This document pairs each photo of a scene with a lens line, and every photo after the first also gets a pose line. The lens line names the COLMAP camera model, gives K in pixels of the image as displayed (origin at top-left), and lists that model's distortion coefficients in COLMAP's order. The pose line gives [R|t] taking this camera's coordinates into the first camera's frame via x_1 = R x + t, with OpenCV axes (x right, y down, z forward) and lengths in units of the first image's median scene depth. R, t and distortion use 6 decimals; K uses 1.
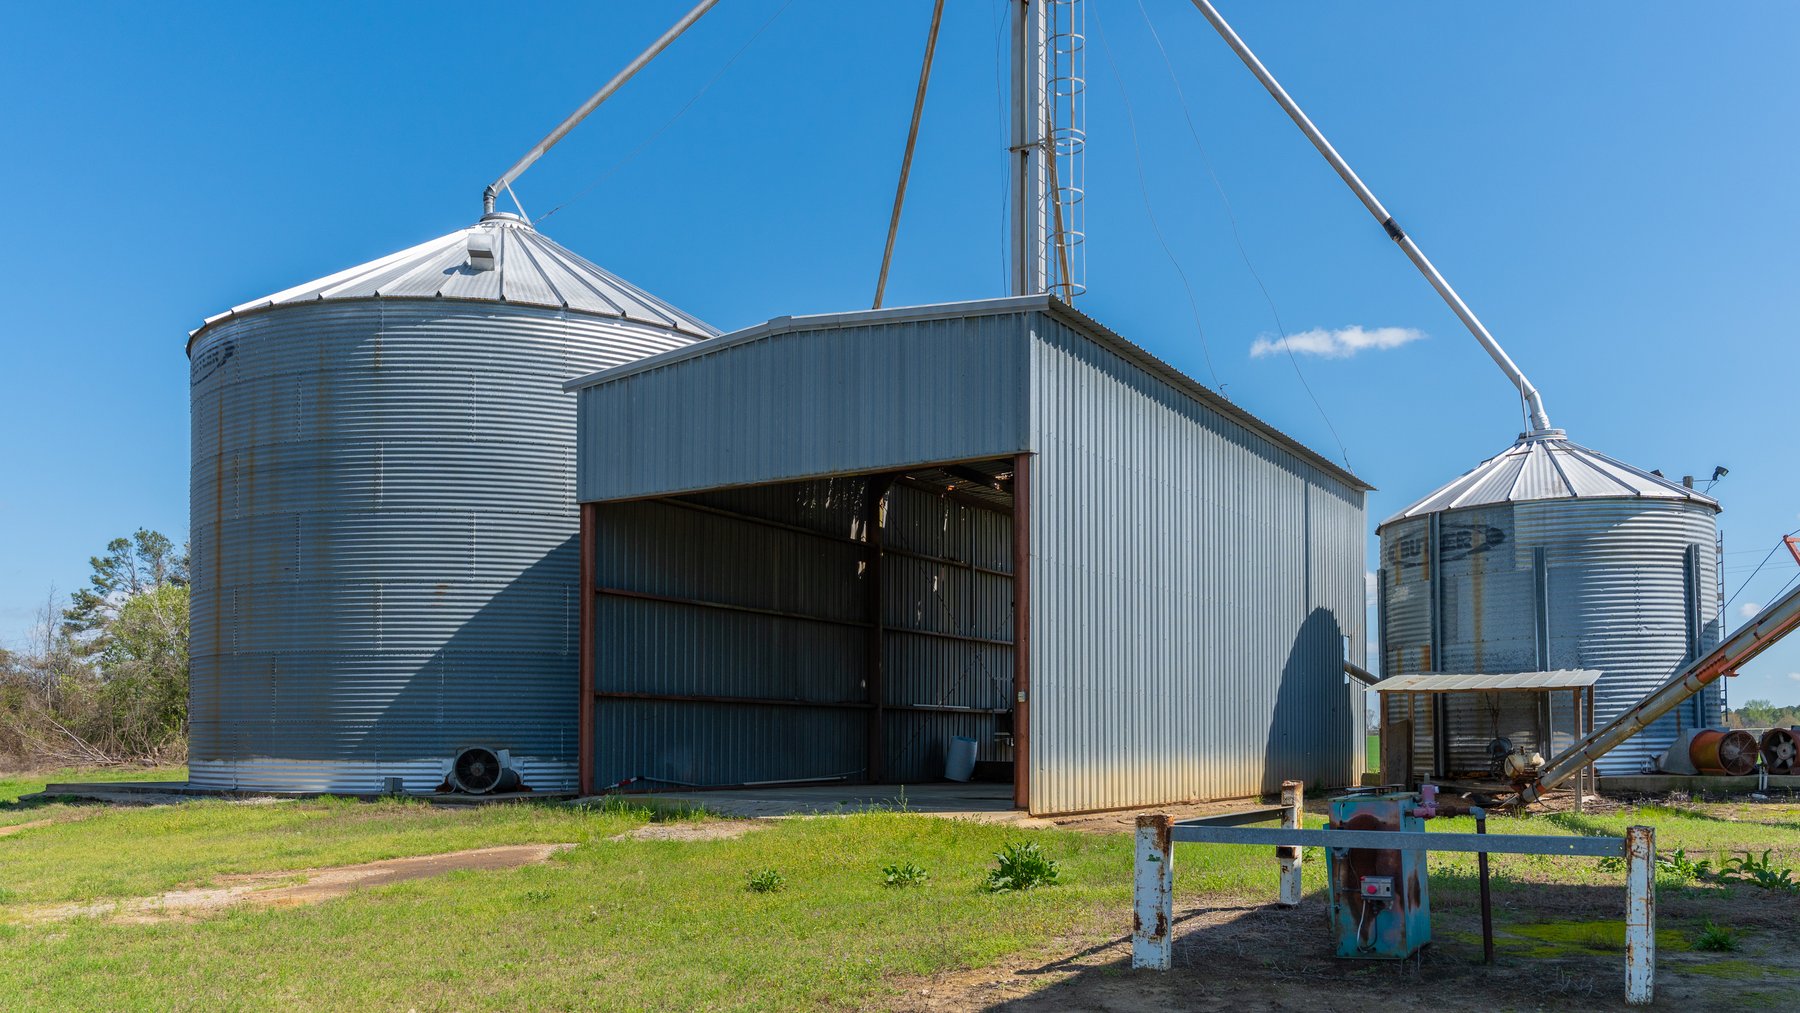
lens RADIAL K [[1450.3, 0, 928.4], [0, 1450.3, 733.2], [0, 0, 1]] dist [0.009554, 0.003092]
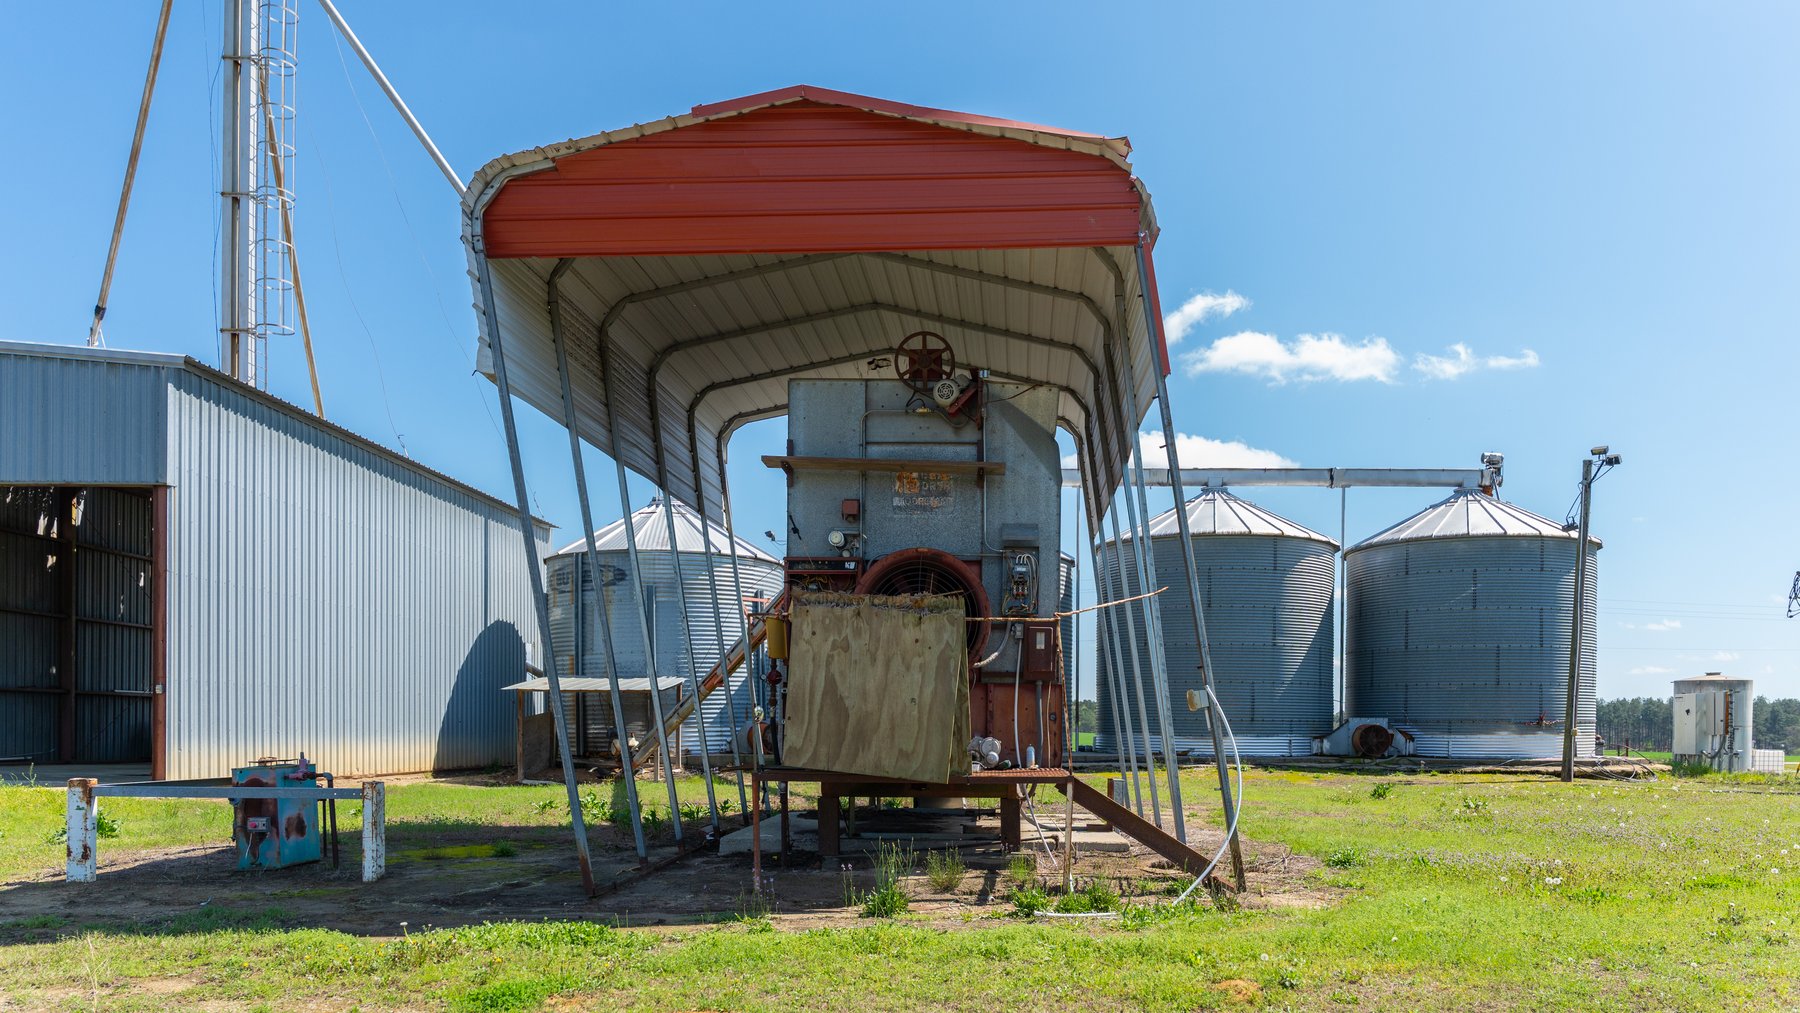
lens RADIAL K [[1269.1, 0, 980.5], [0, 1269.1, 752.8], [0, 0, 1]] dist [-0.006377, -0.005748]
pose [[0.863995, -0.001339, 0.503498, 0.089660], [-0.012083, 0.999653, 0.023392, -0.003735], [-0.503355, -0.026294, 0.863679, -0.175552]]
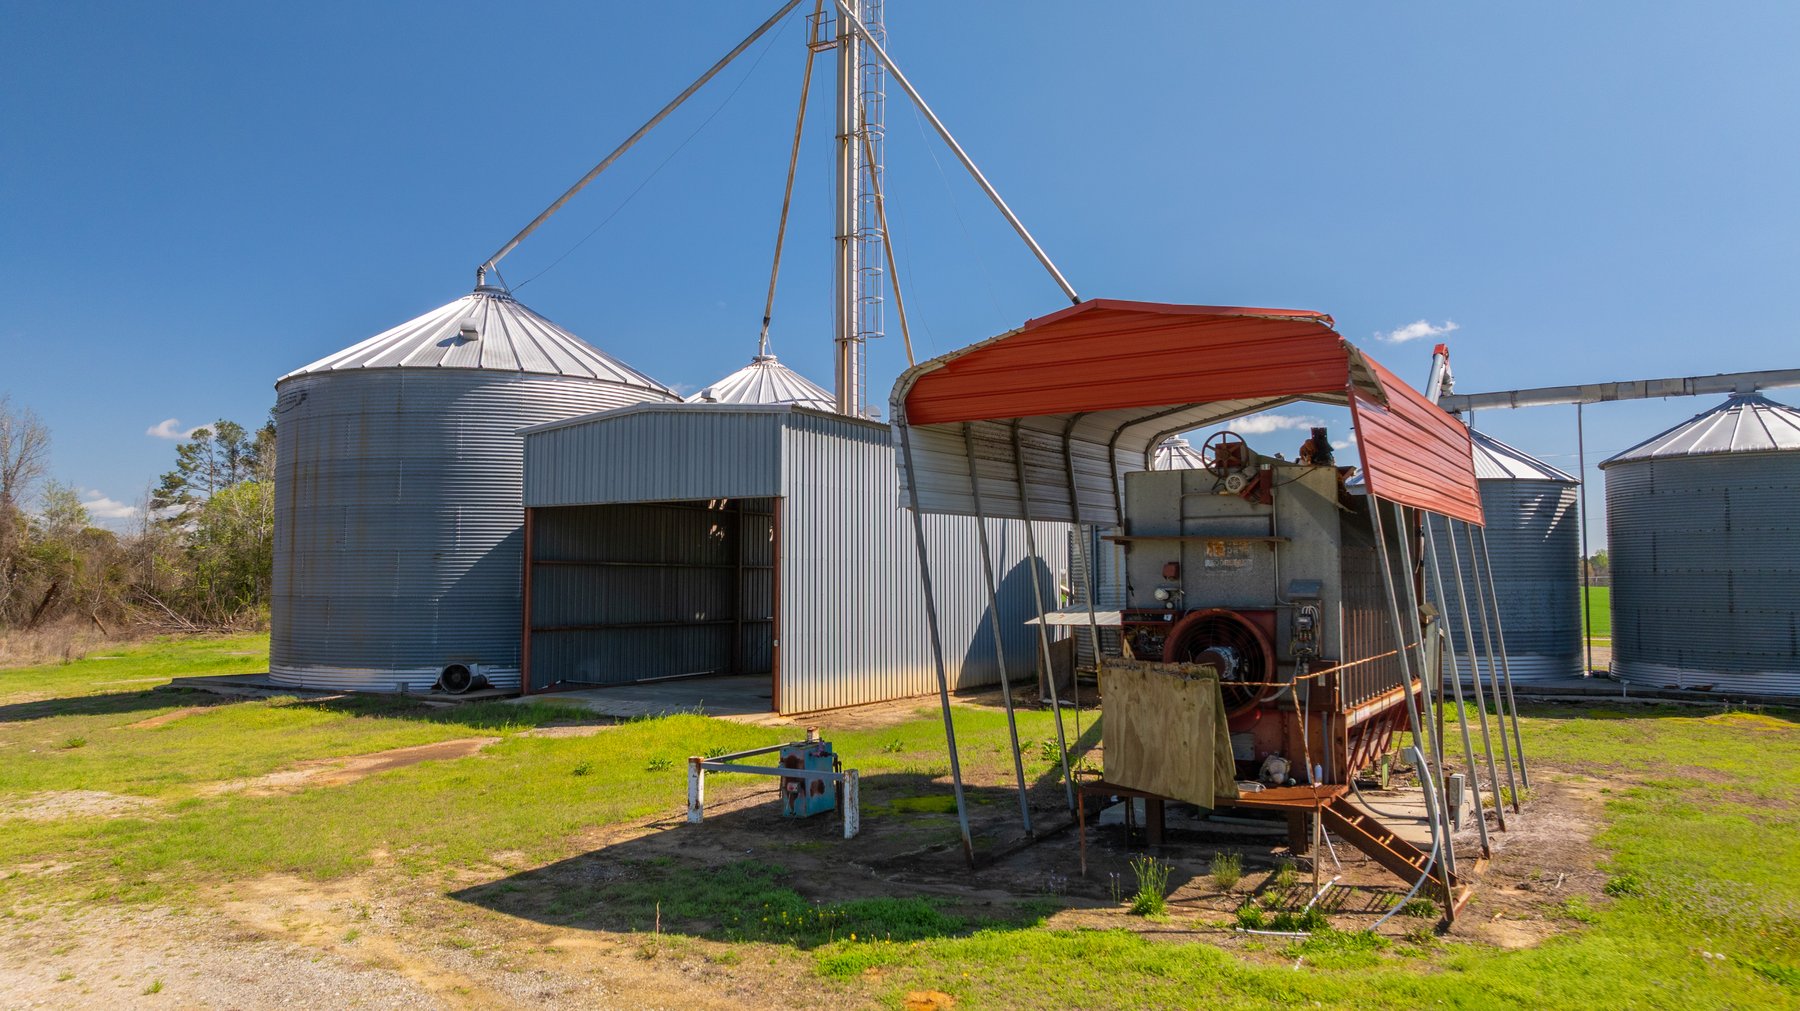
lens RADIAL K [[1260.2, 0, 900.0], [0, 1260.2, 505.5], [0, 0, 1]] dist [-0.005668, -0.000060]
pose [[0.999980, -0.004189, 0.004659, 0.144423], [0.004457, 0.998252, -0.058941, -0.069858], [-0.004404, 0.058961, 0.998251, -0.327503]]
